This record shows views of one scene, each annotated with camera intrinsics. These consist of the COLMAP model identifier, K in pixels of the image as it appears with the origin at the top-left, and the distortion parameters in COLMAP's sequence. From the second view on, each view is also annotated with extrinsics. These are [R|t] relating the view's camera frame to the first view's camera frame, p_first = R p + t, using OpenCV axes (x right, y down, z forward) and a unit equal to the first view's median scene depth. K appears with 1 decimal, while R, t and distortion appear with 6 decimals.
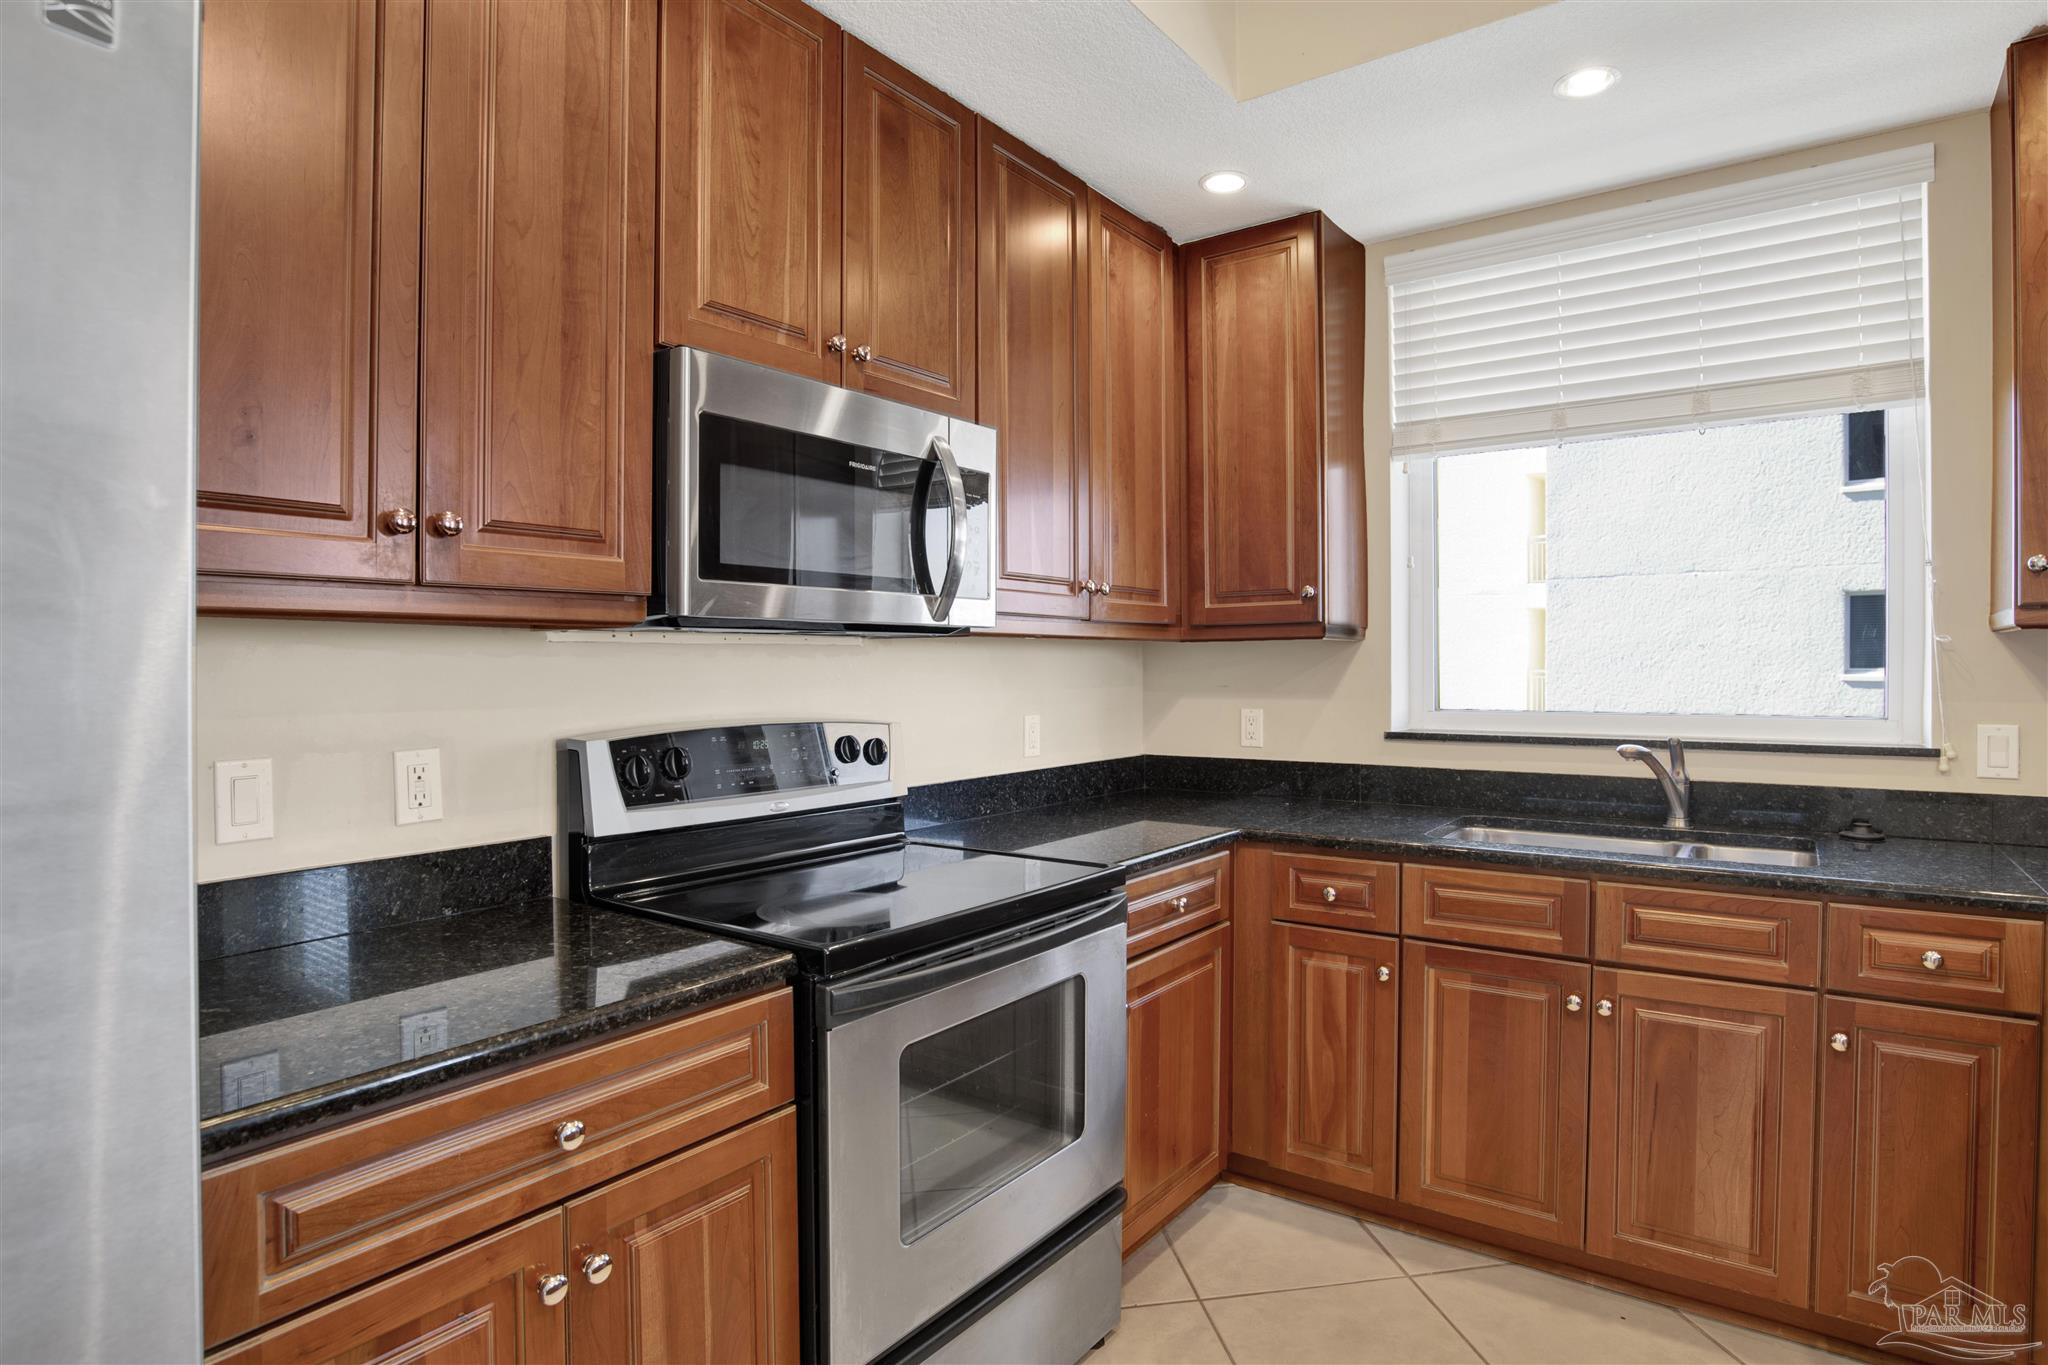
lens RADIAL K [[1095.2, 0, 1008.2], [0, 1095.2, 675.8], [0, 0, 1]] dist [-0.057280, 0.011099]
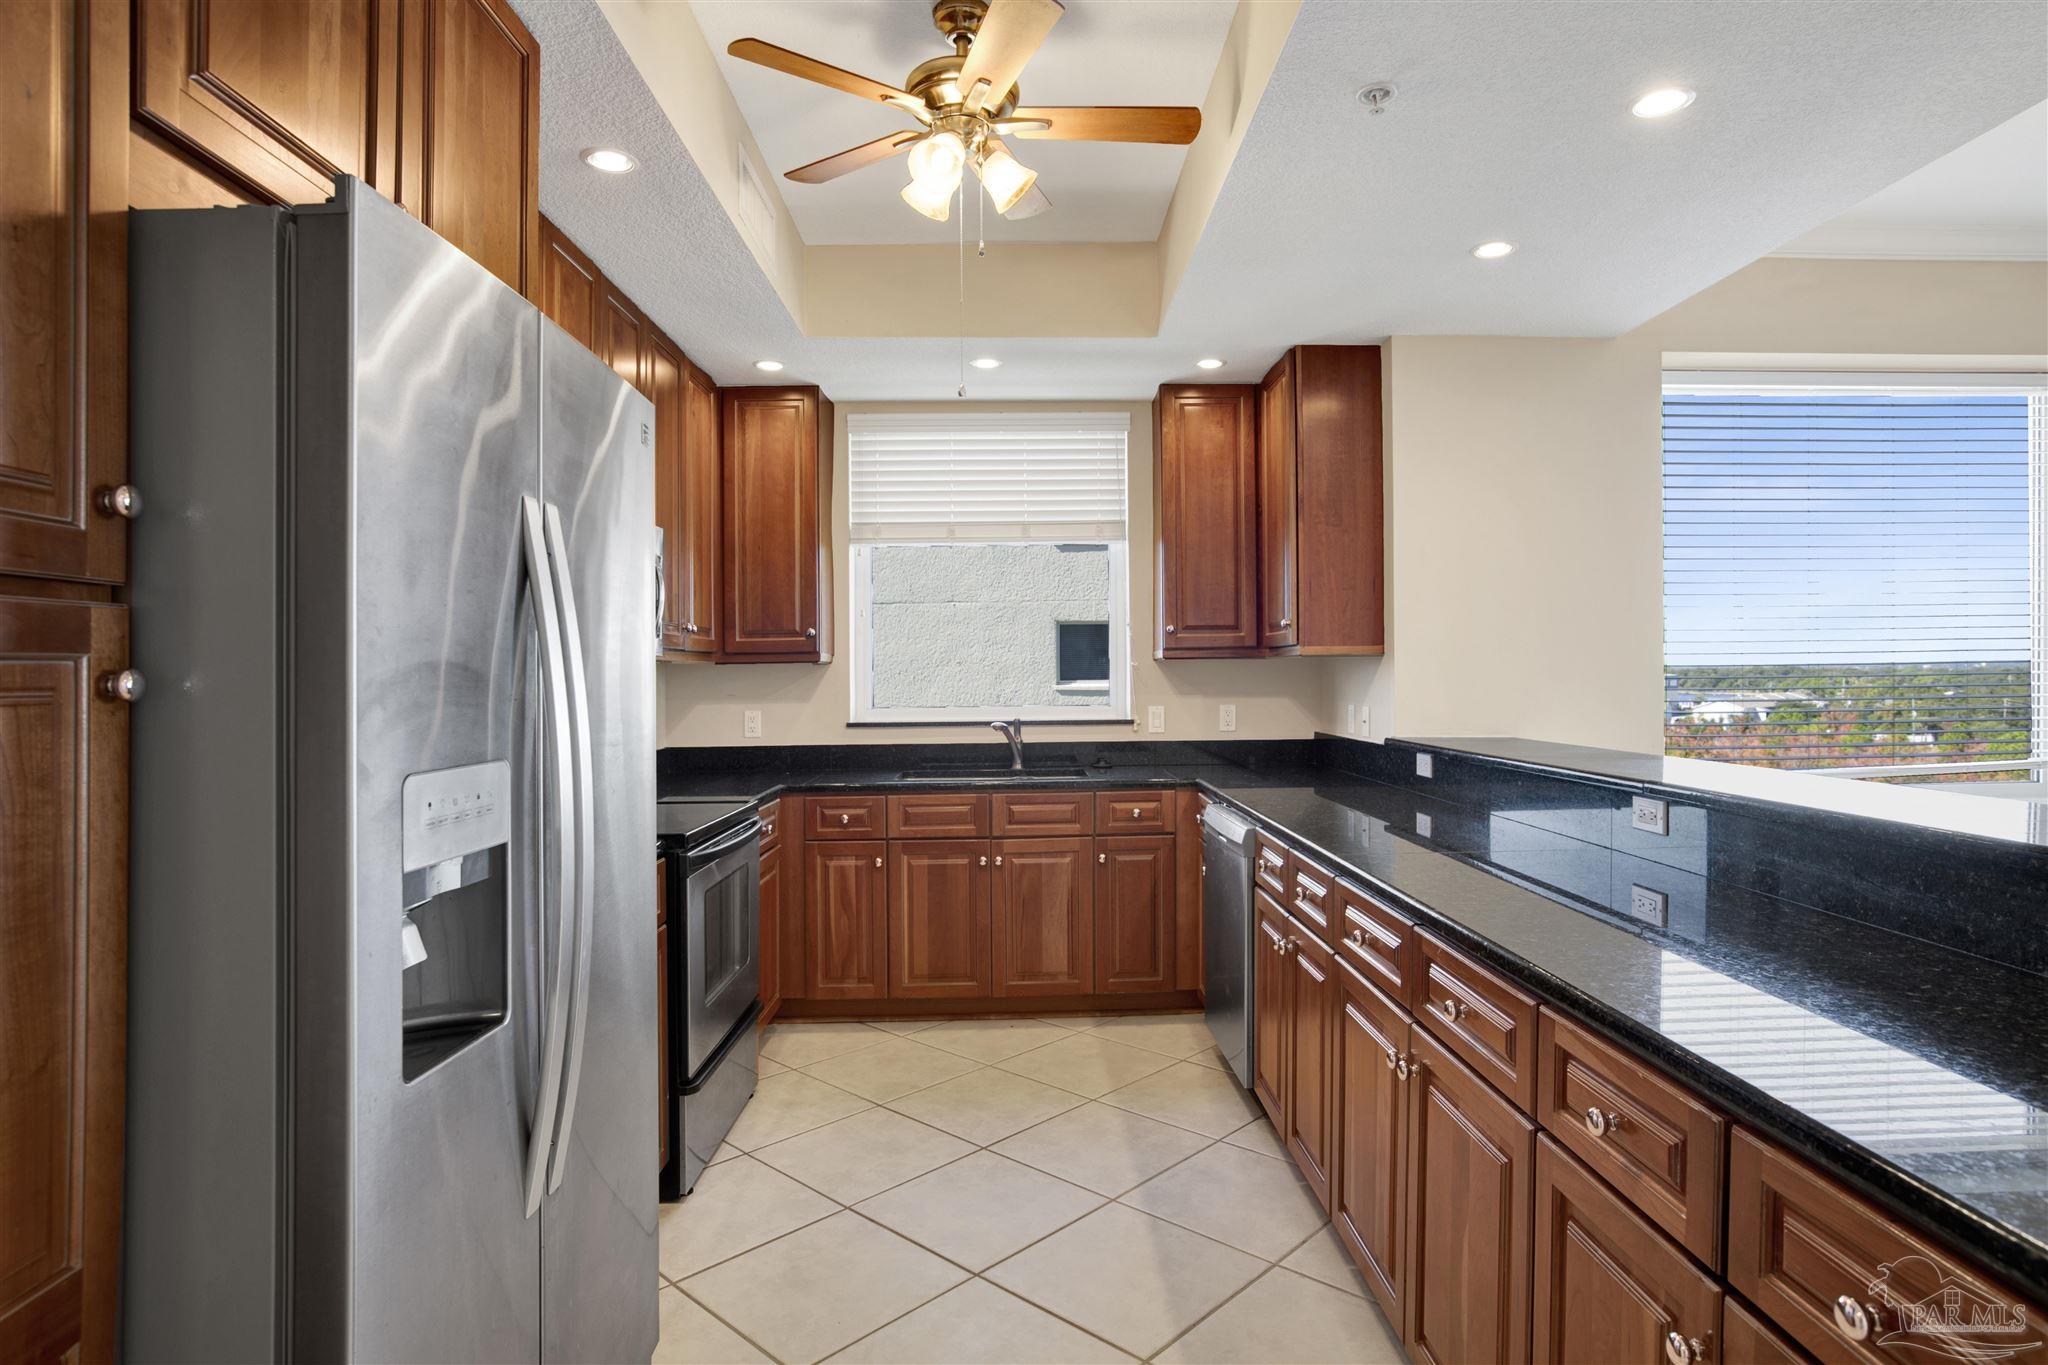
lens RADIAL K [[1095.2, 0, 1032.9], [0, 1095.2, 680.3], [0, 0, 1]] dist [-0.057280, 0.011099]
pose [[0.796609, -0.006028, 0.604465, -0.467159], [0.012179, 0.999907, -0.006078, 0.004854], [-0.604372, 0.012204, 0.796609, -0.480791]]
